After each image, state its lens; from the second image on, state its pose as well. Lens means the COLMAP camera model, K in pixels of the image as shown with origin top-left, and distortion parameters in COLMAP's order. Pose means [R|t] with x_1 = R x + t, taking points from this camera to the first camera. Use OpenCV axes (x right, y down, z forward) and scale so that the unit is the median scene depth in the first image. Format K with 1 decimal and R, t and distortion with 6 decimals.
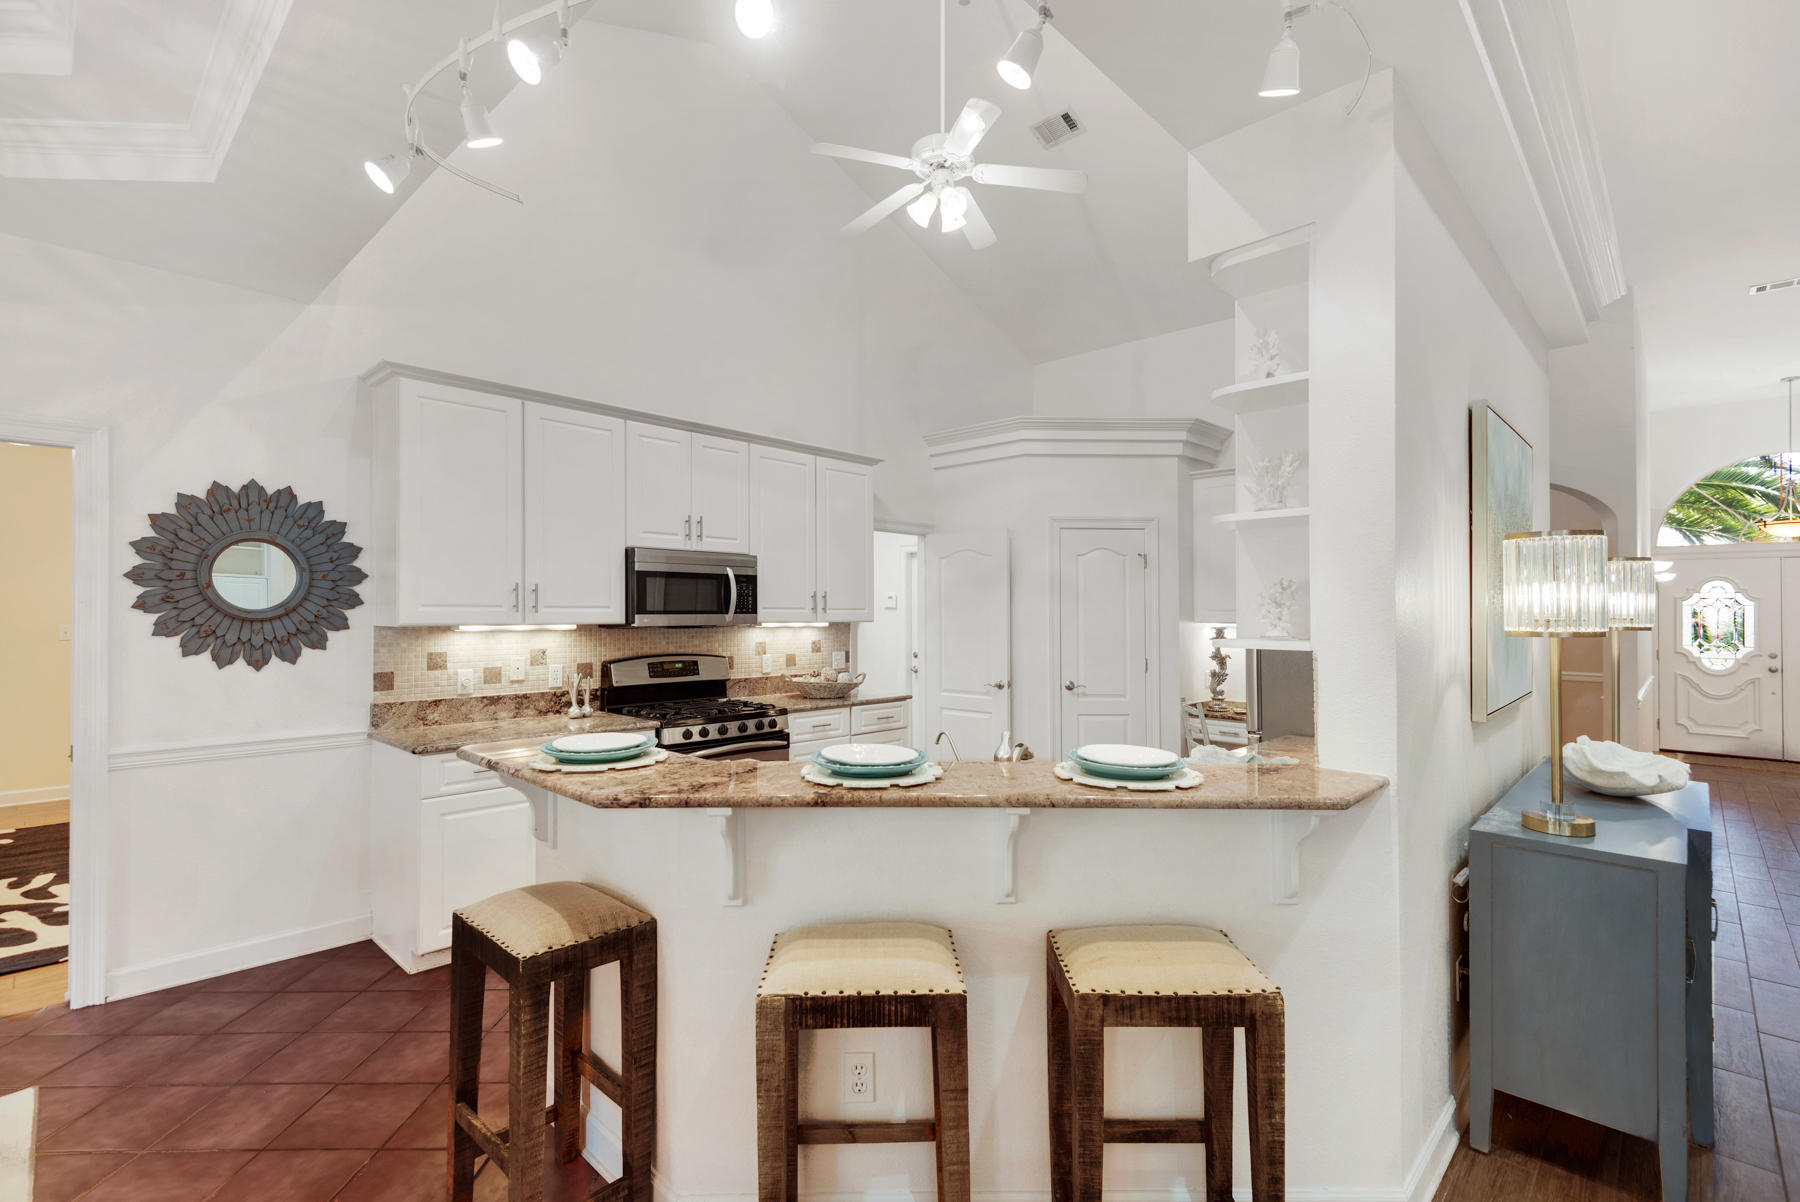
lens RADIAL K [[878.6, 0, 892.6], [0, 878.6, 572.4], [0, 0, 1]] dist [-0.008928, -0.000595]
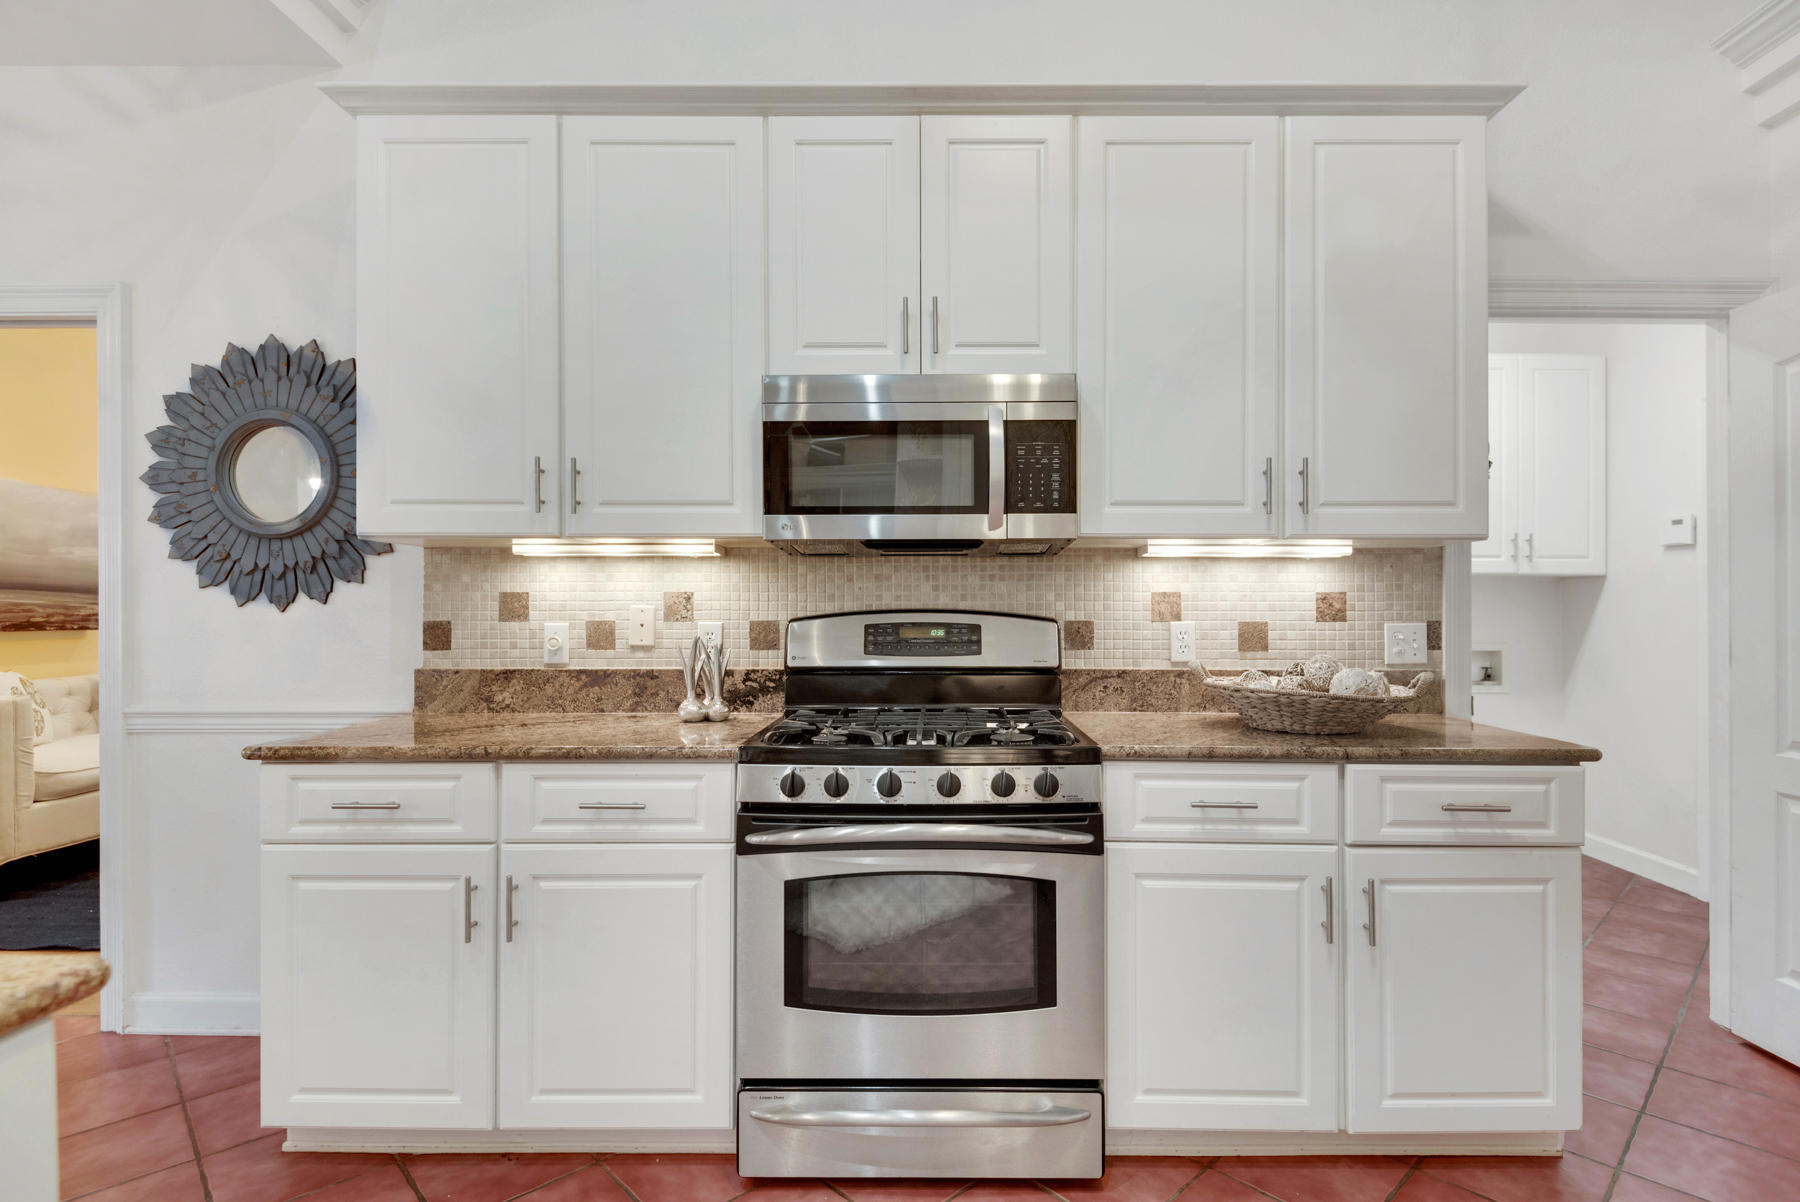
lens RADIAL K [[896.6, 0, 925.7], [0, 896.6, 607.6], [0, 0, 1]] dist [0.001634, -0.000829]
pose [[0.684145, -0.004083, -0.729335, 0.140601], [0.028384, 0.999376, 0.021030, 0.107920], [0.728794, -0.035089, 0.683833, 0.873044]]
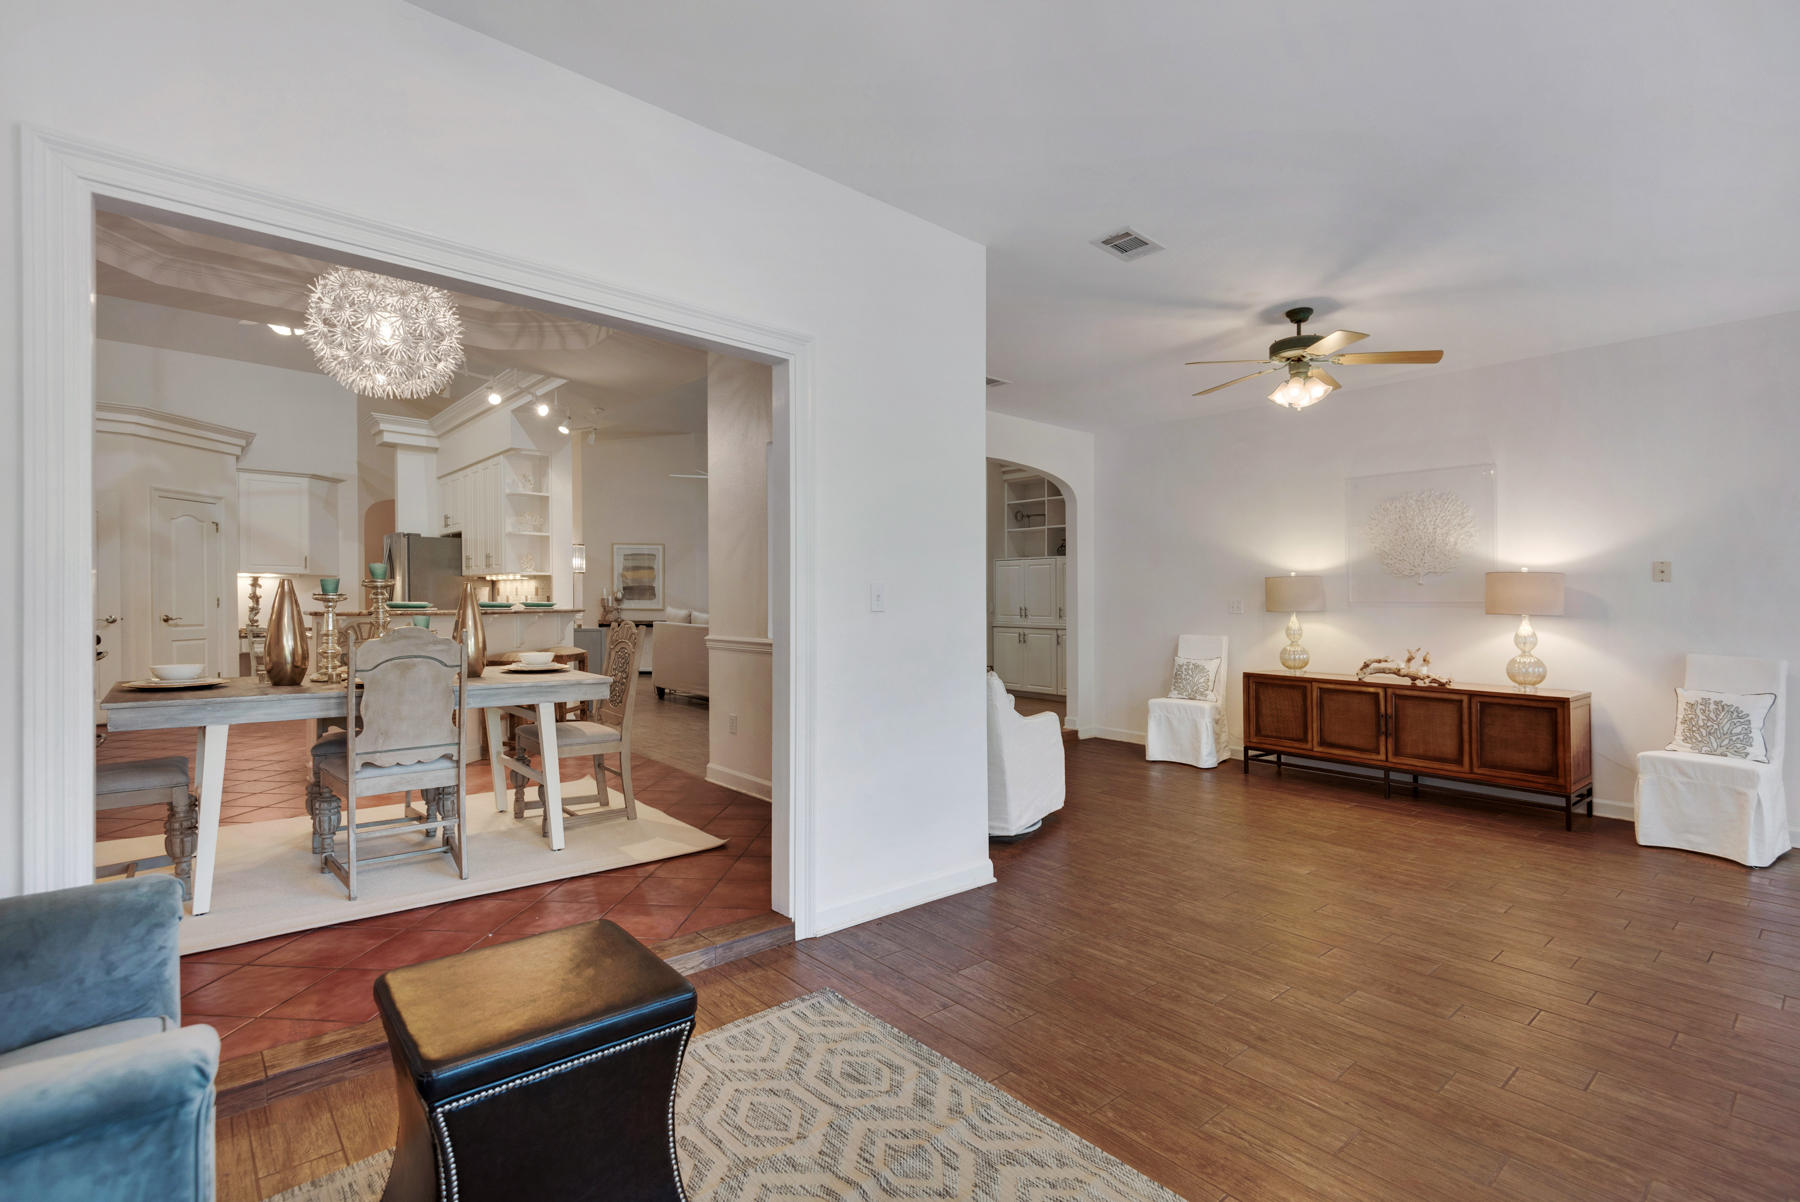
lens RADIAL K [[827.5, 0, 905.7], [0, 827.5, 625.0], [0, 0, 1]] dist [0.035309, -0.018437]
pose [[0.066127, -0.030390, 0.997348, -1.673362], [-0.042168, 0.998558, 0.033223, 0.074233], [-0.996920, -0.044253, 0.064750, -0.391714]]
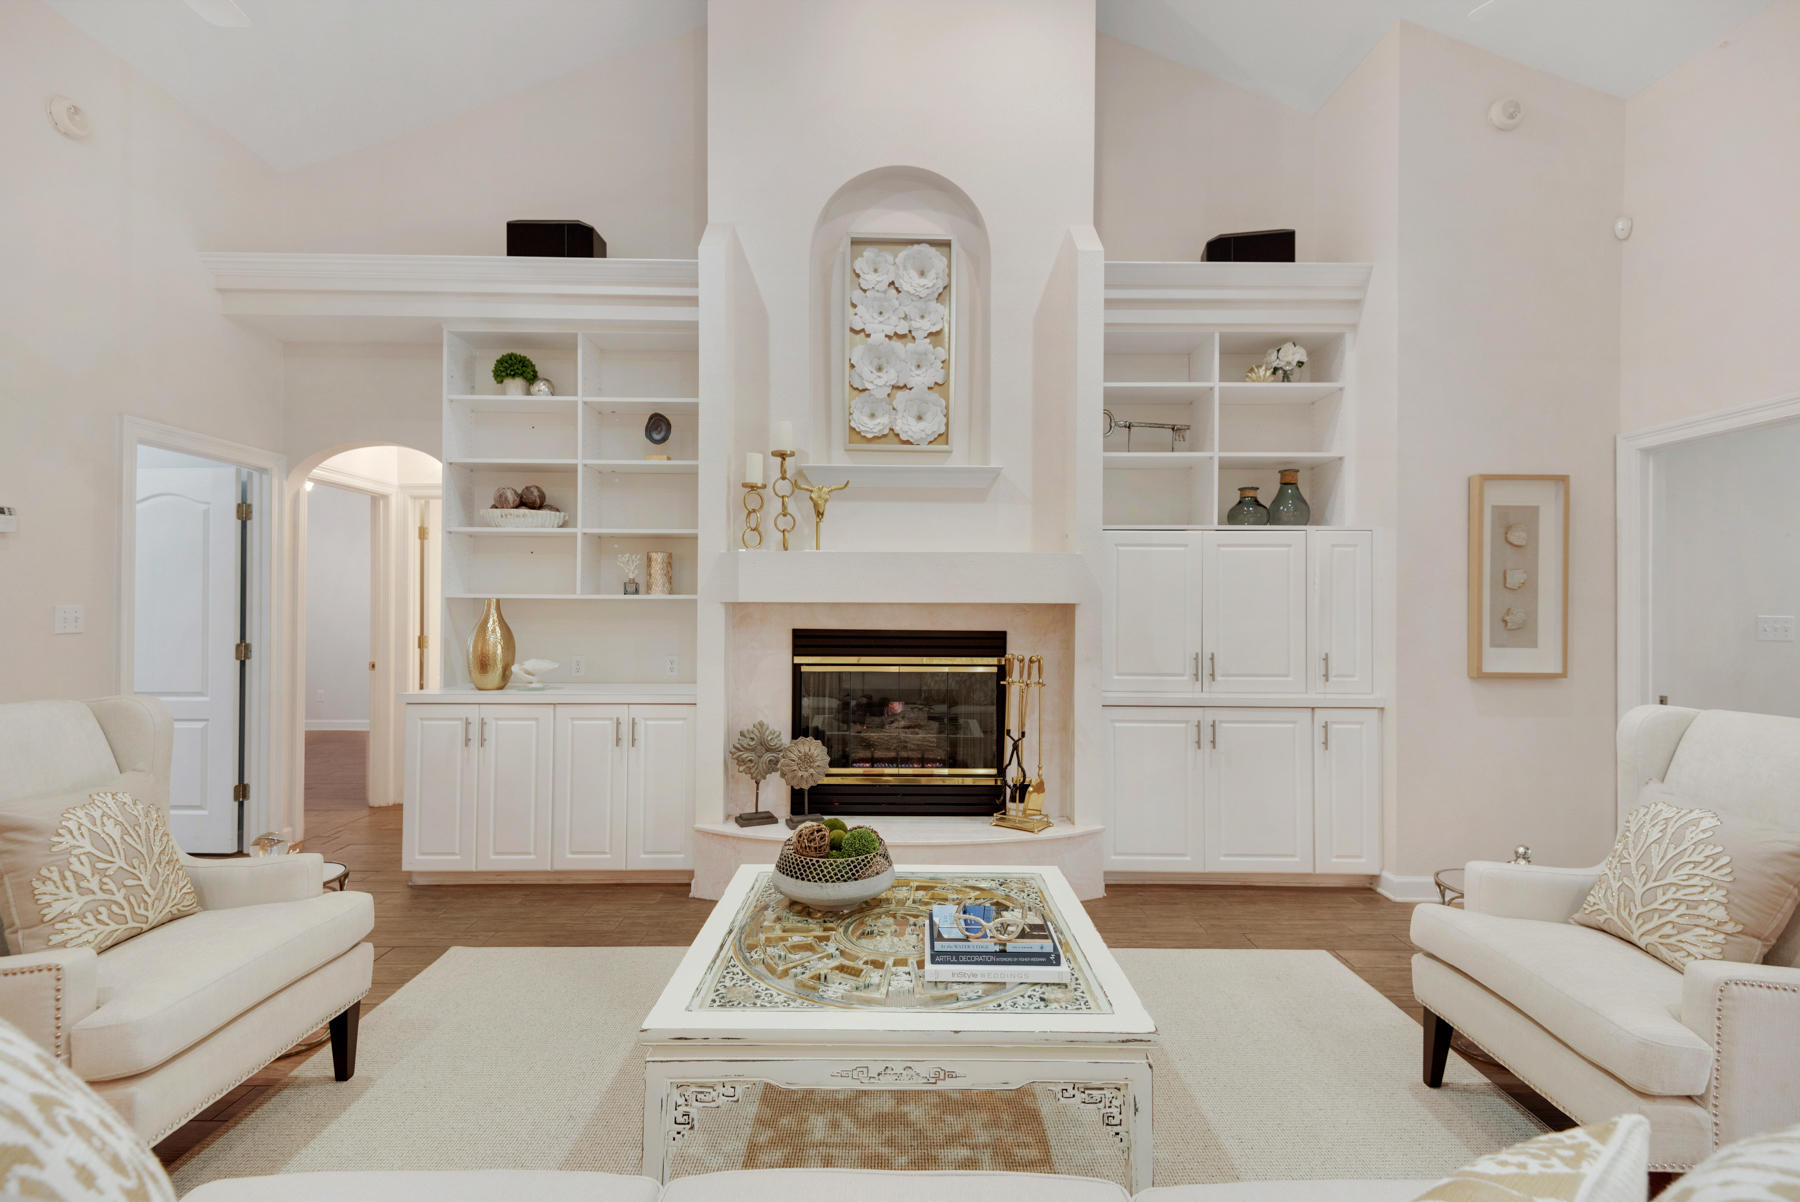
lens RADIAL K [[815.2, 0, 901.1], [0, 815.2, 603.6], [0, 0, 1]] dist [0.033930, -0.013973]
pose [[-0.705682, -0.002965, 0.708522, 0.716161], [-0.029011, 0.999274, -0.024713, 0.062280], [-0.707934, -0.037995, -0.705255, 0.438256]]
